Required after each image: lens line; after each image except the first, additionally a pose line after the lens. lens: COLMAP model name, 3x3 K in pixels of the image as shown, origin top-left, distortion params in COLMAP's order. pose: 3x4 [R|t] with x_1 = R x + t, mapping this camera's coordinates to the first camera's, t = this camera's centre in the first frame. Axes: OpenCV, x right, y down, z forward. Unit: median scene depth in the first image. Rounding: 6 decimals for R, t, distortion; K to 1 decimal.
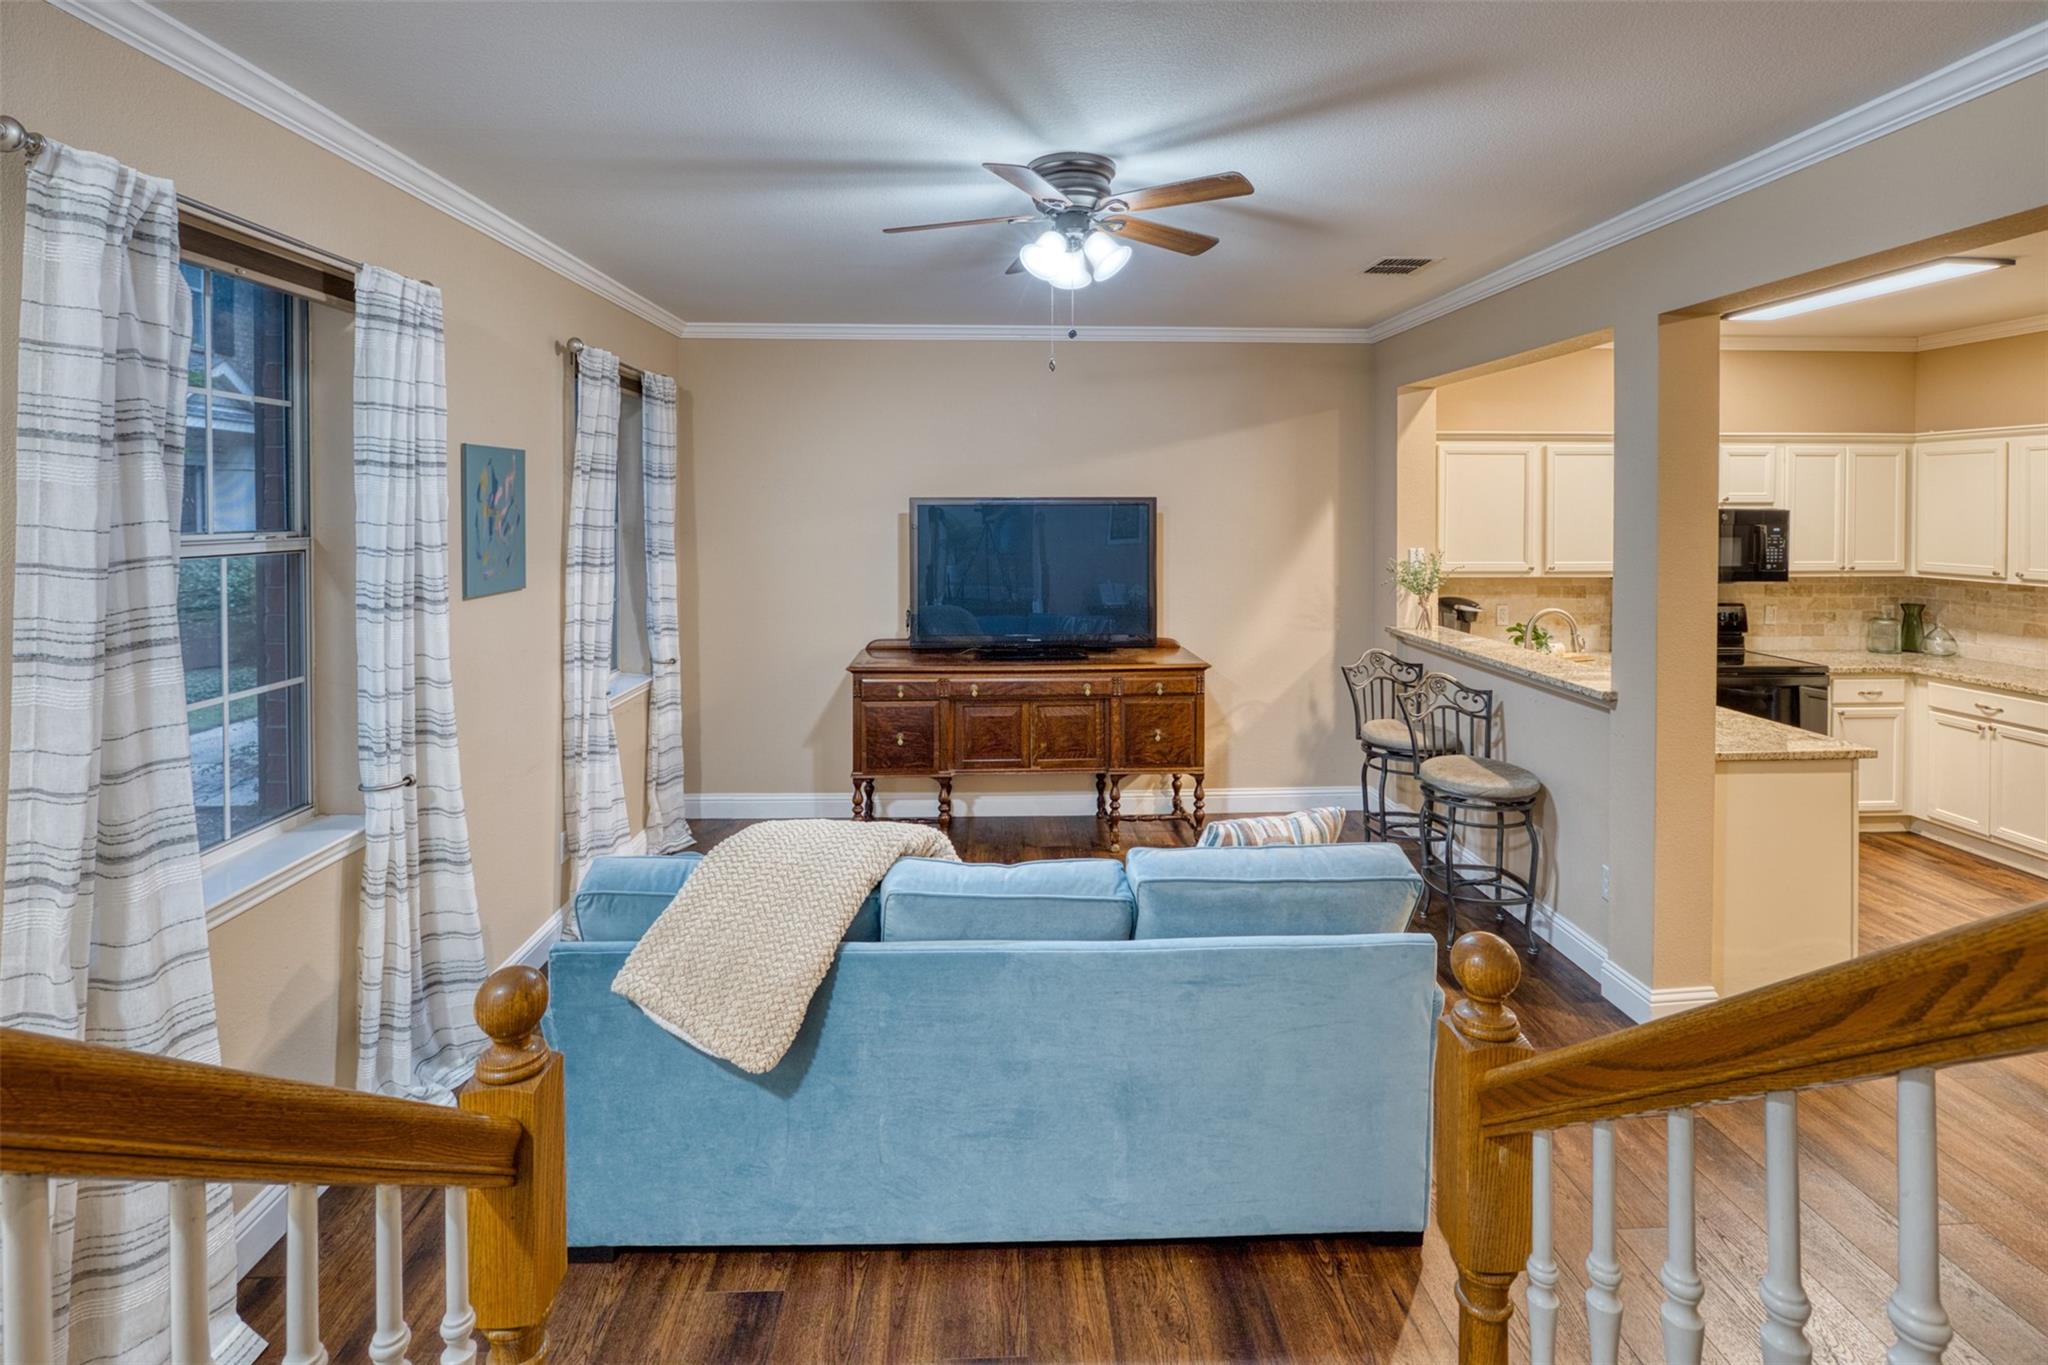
lens RADIAL K [[978.7, 0, 1032.7], [0, 978.7, 514.2], [0, 0, 1]] dist [-0.009081, 0.002701]
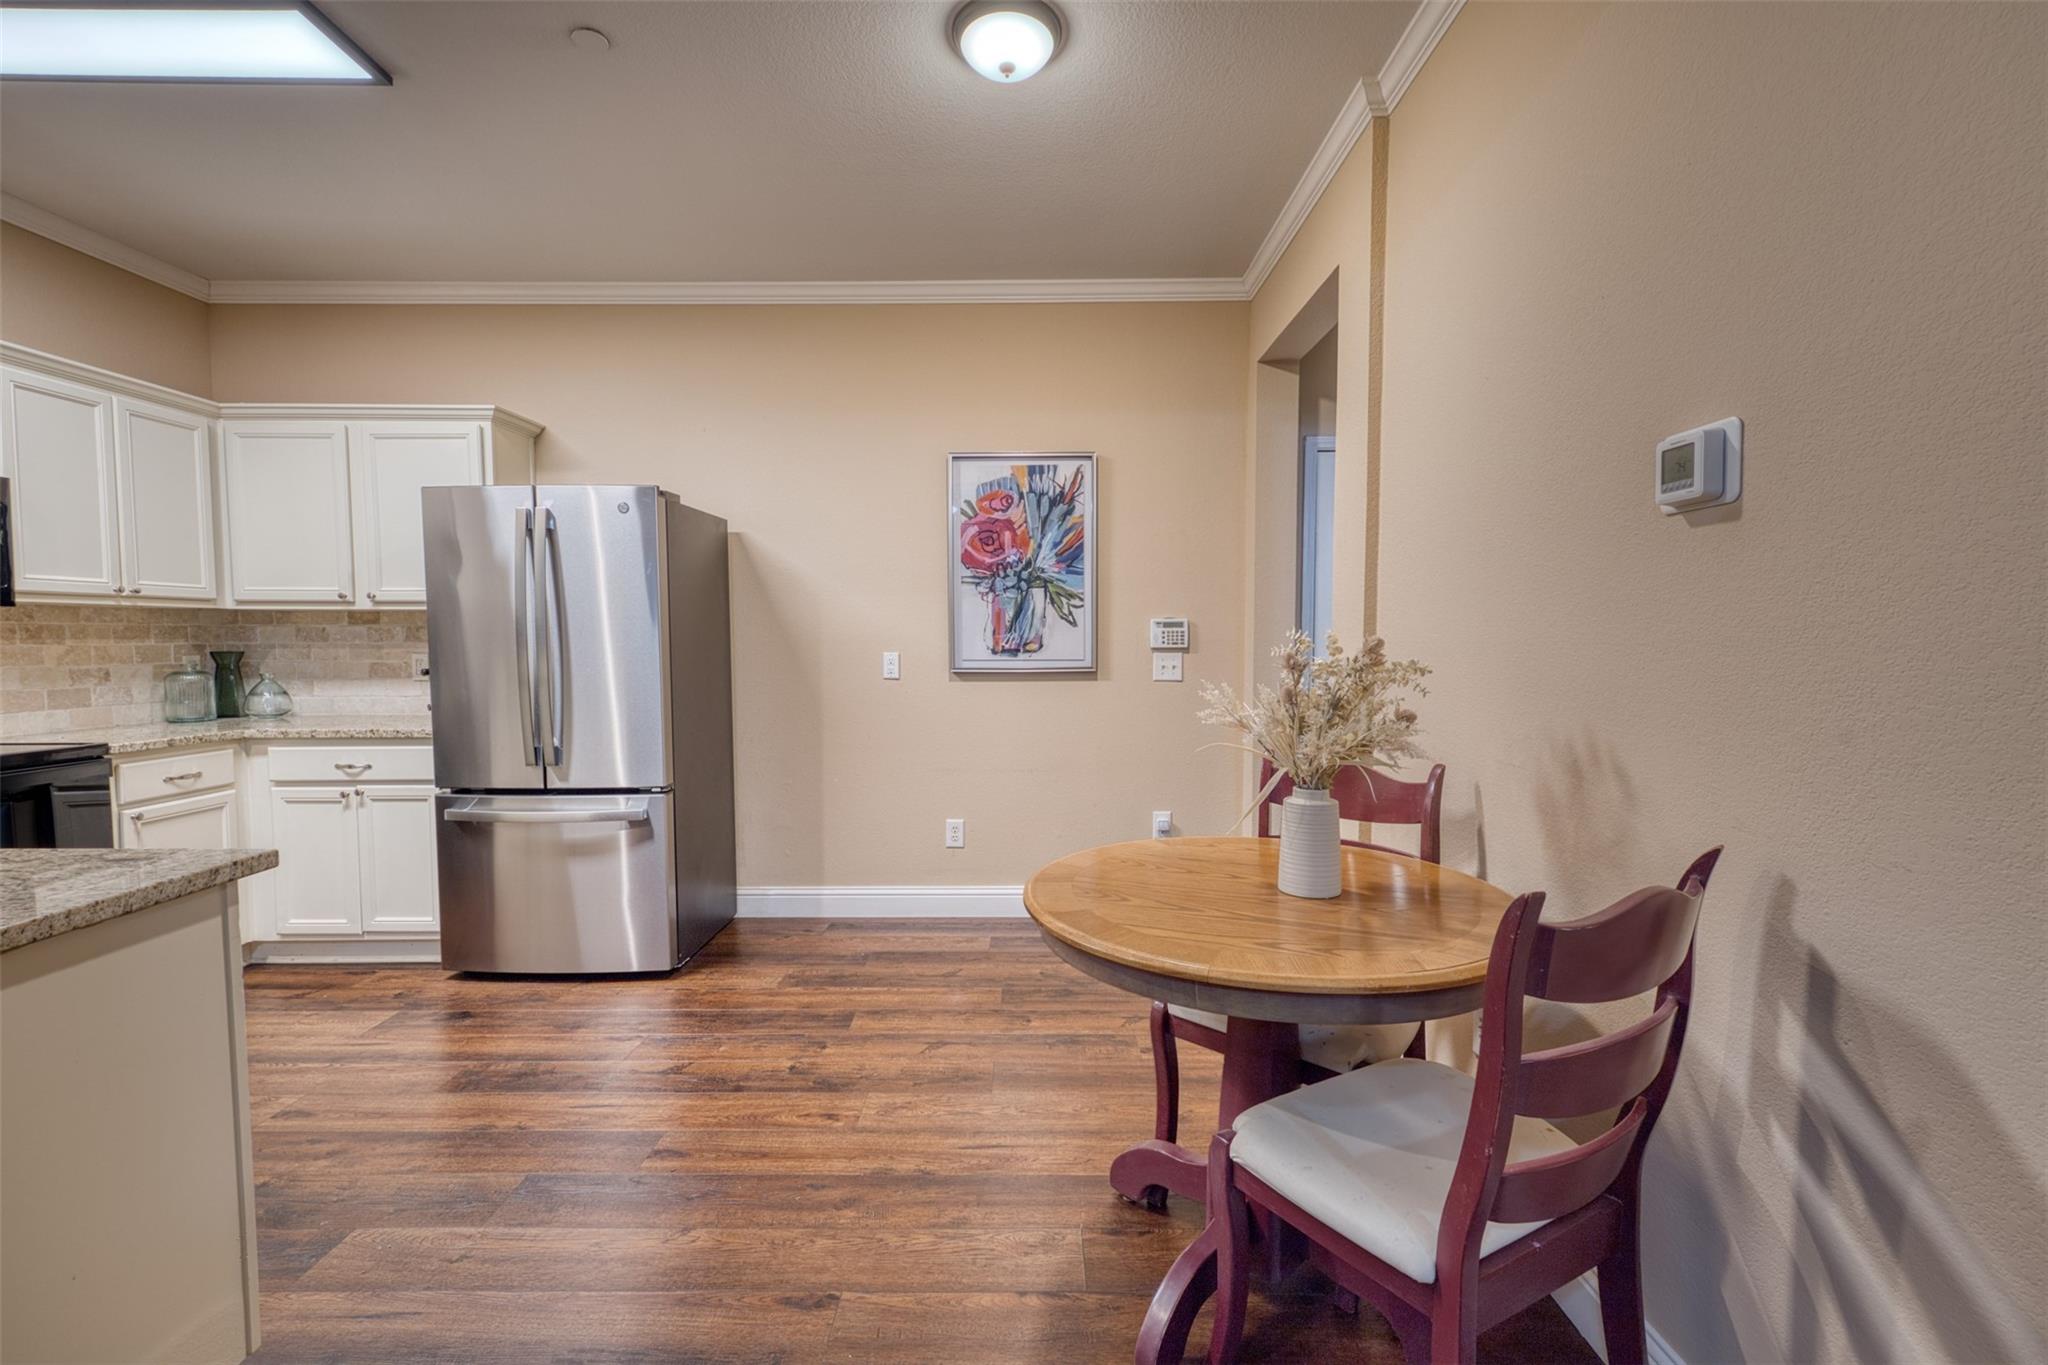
lens RADIAL K [[863.0, 0, 1025.9], [0, 863.0, 680.3], [0, 0, 1]] dist [0.003151, -0.000839]
pose [[0.046230, -0.051460, 0.997604, 0.335170], [0.012011, 0.998629, 0.050956, 0.102490], [-0.998859, 0.009626, 0.046785, 0.437306]]
